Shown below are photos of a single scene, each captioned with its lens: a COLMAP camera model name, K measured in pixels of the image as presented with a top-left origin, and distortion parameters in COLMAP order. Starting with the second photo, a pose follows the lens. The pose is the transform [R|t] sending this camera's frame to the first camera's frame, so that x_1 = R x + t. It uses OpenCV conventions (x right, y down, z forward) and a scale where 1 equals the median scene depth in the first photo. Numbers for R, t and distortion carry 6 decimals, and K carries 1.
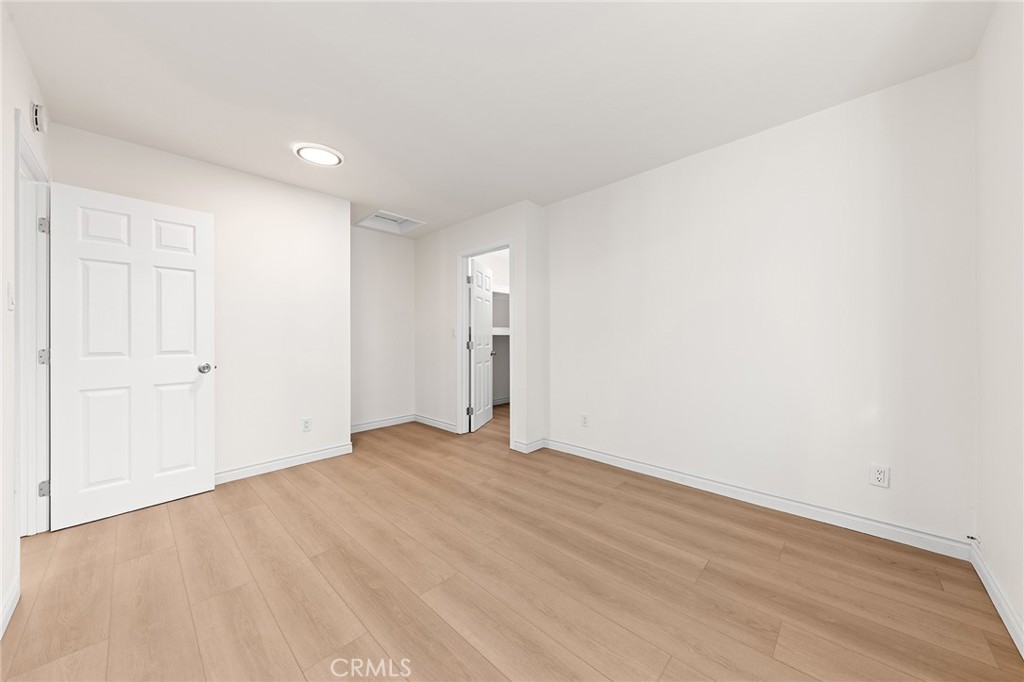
lens RADIAL K [[354.3, 0, 518.6], [0, 354.3, 334.9], [0, 0, 1]] dist [0.002457, 0.000014]
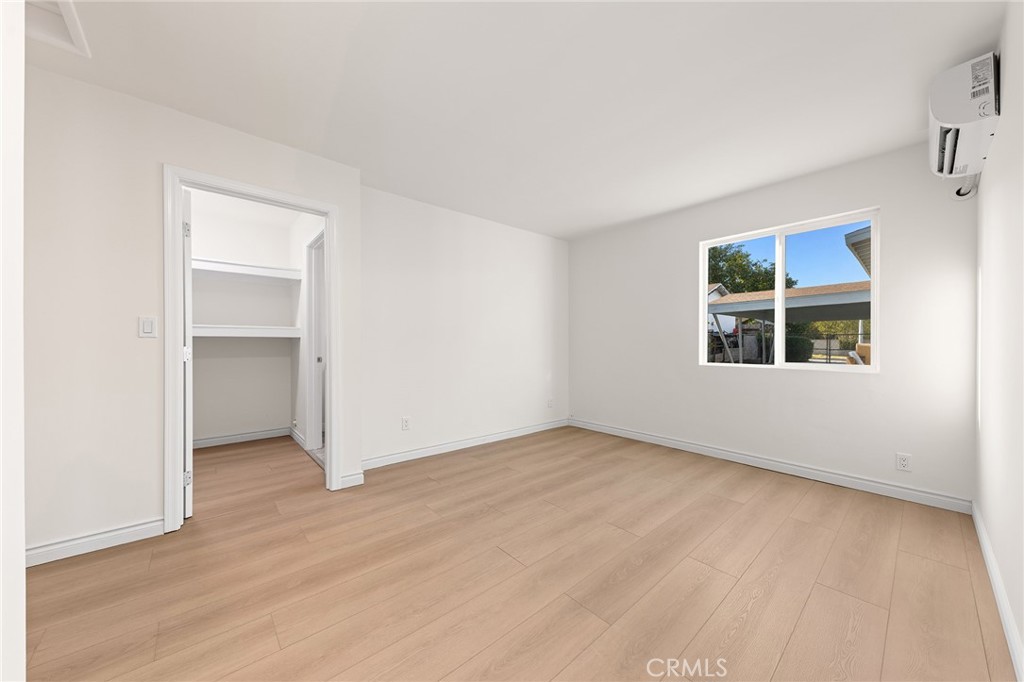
lens RADIAL K [[317.6, 0, 512.0], [0, 317.6, 341.0], [0, 0, 1]] dist [0.001797, 0.000051]
pose [[0.158261, 0.011436, 0.987331, -0.845804], [-0.013292, 0.999867, -0.009451, 0.012006], [-0.987308, -0.011628, 0.158392, 0.714041]]
